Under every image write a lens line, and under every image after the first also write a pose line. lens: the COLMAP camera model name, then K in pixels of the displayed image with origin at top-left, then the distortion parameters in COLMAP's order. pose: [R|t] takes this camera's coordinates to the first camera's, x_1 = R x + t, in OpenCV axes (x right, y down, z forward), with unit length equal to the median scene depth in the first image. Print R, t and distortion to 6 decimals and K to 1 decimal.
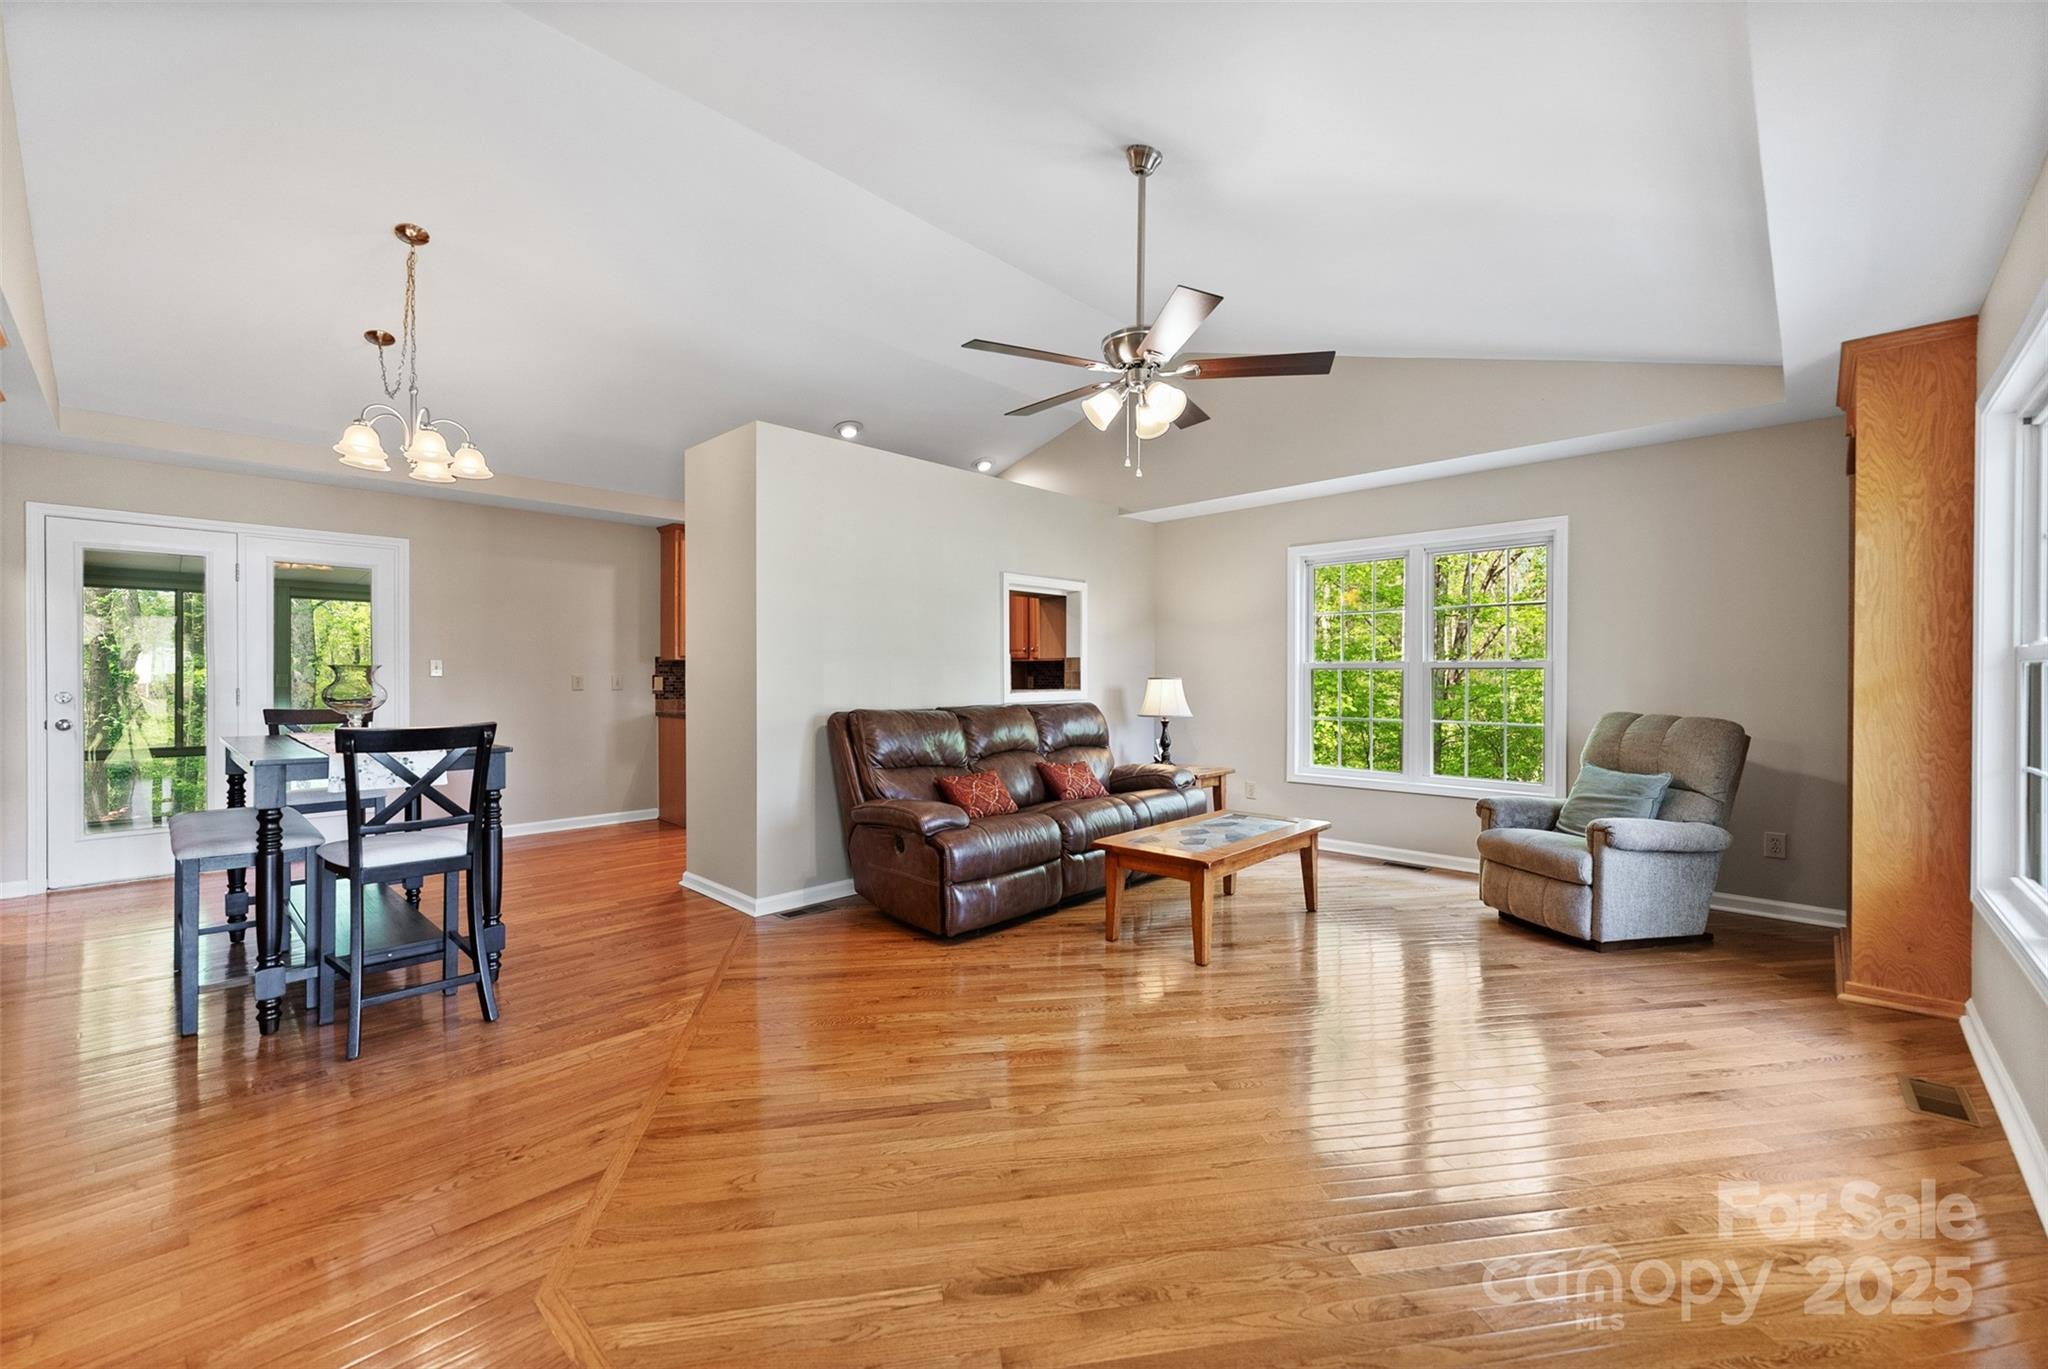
lens RADIAL K [[819.3, 0, 1011.1], [0, 819.3, 681.0], [0, 0, 1]] dist [-0.000422, 0.000037]
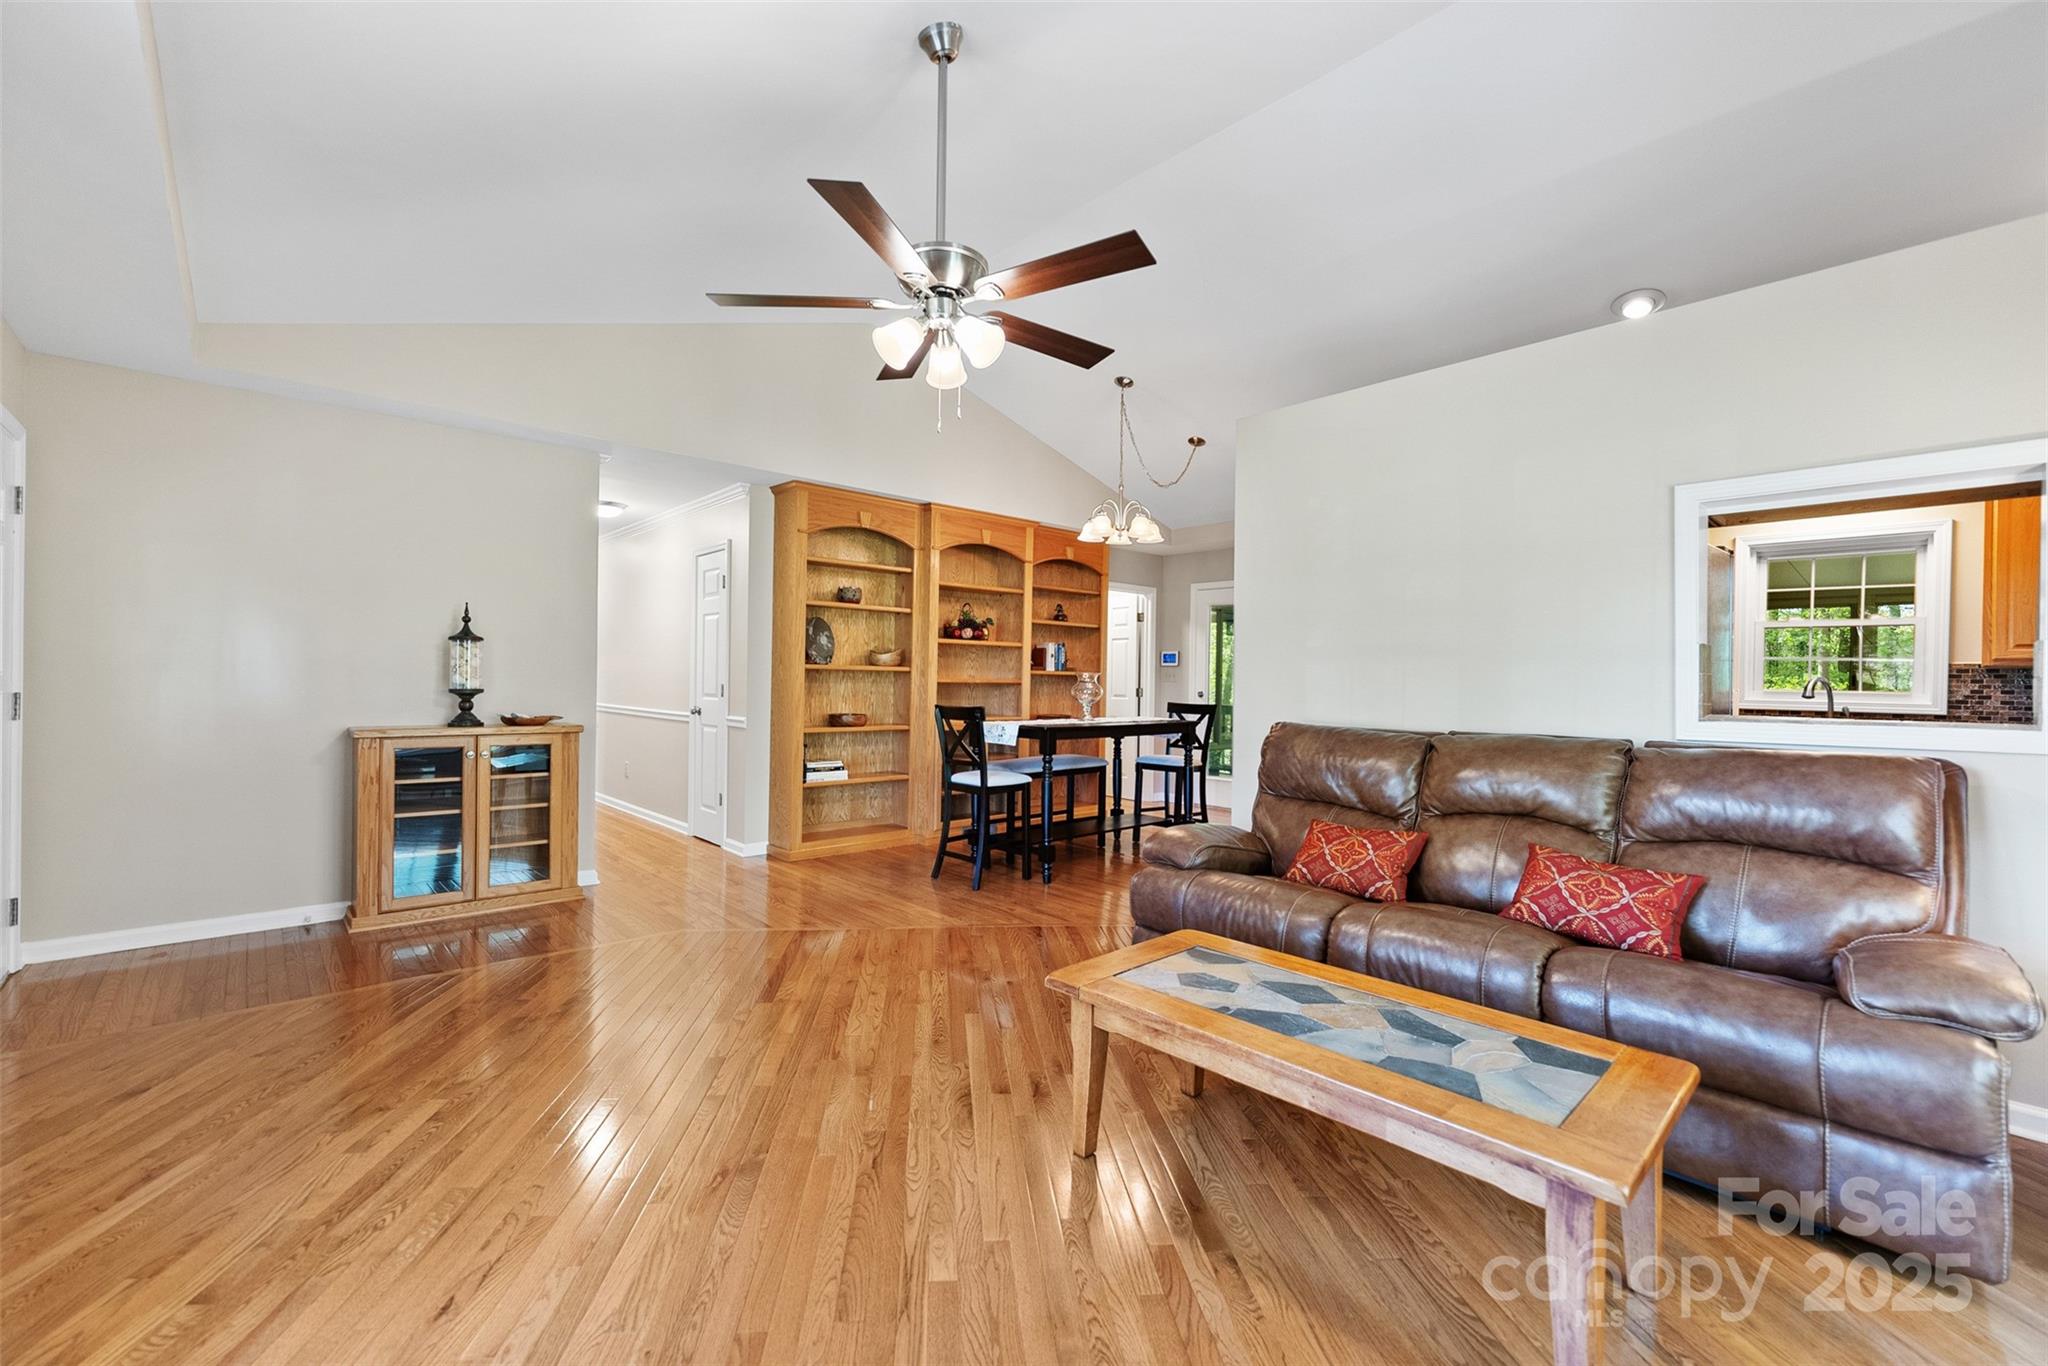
lens RADIAL K [[836.8, 0, 1026.1], [0, 836.8, 677.0], [0, 0, 1]] dist [0.000065, 0.000549]
pose [[-0.056903, -0.003074, -0.998375, 0.534249], [-0.020282, 0.999792, -0.001923, -0.003013], [0.998174, 0.020140, -0.056954, 0.618618]]
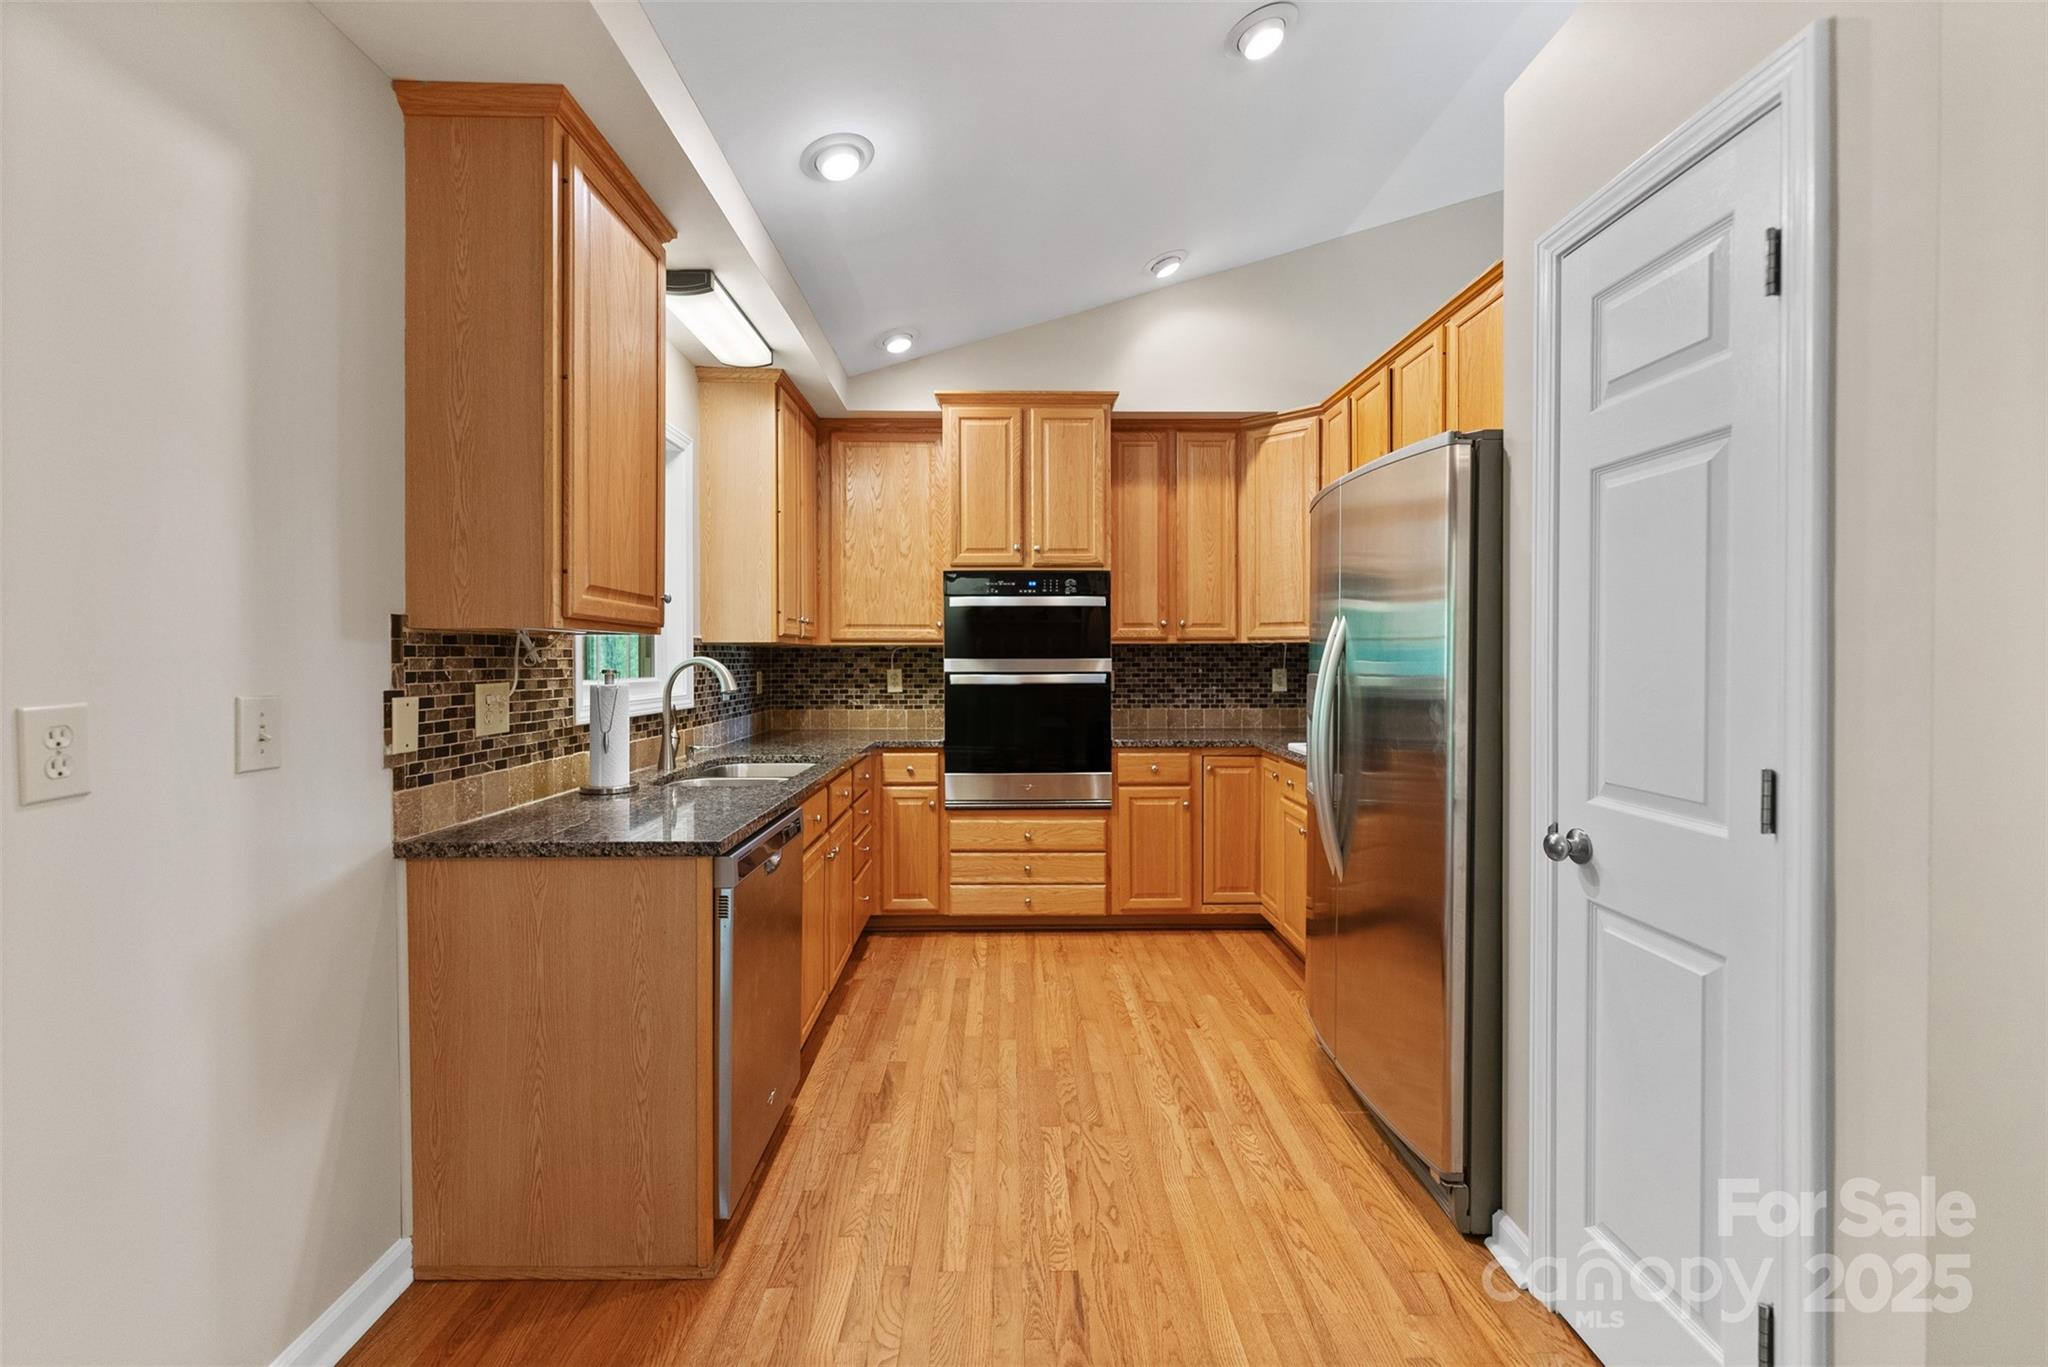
lens RADIAL K [[842.7, 0, 1029.7], [0, 842.7, 659.4], [0, 0, 1]] dist [-0.000904, -0.000054]
pose [[0.696681, -0.004946, 0.717364, -0.614457], [0.006299, 0.999980, 0.000777, -0.019544], [-0.717354, 0.003977, 0.696698, 0.883837]]
